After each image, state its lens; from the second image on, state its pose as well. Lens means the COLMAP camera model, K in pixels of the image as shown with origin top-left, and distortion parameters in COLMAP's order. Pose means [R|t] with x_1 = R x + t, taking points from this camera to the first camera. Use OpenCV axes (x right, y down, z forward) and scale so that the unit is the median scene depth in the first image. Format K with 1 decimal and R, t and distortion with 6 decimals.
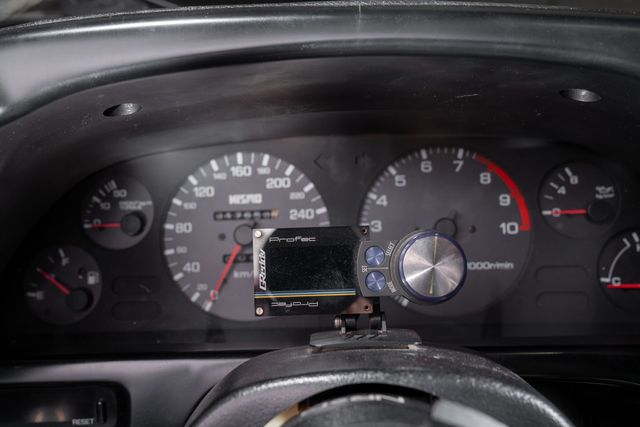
lens RADIAL K [[715.9, 0, 319.9], [0, 715.9, 214.9], [0, 0, 1]] dist [0.074744, 0.000000]
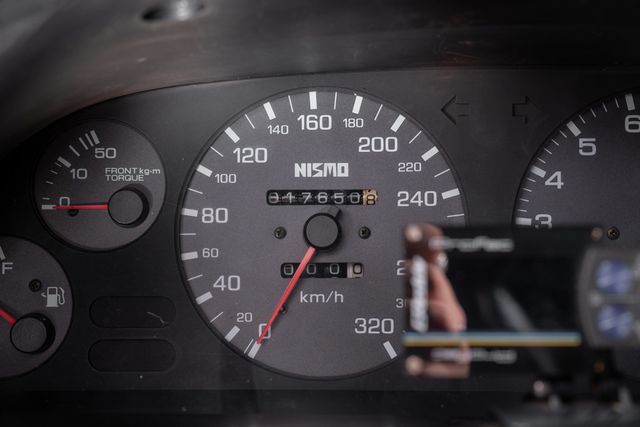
lens RADIAL K [[1196.1, 0, 320.0], [0, 1196.1, 213.5], [0, 0, 1]] dist [0.222873, 0.000000]
pose [[0.998755, 0.030883, 0.039175, -0.142759], [-0.031526, 0.999376, 0.015910, -0.001923], [-0.038659, -0.017125, 0.999106, 0.017278]]
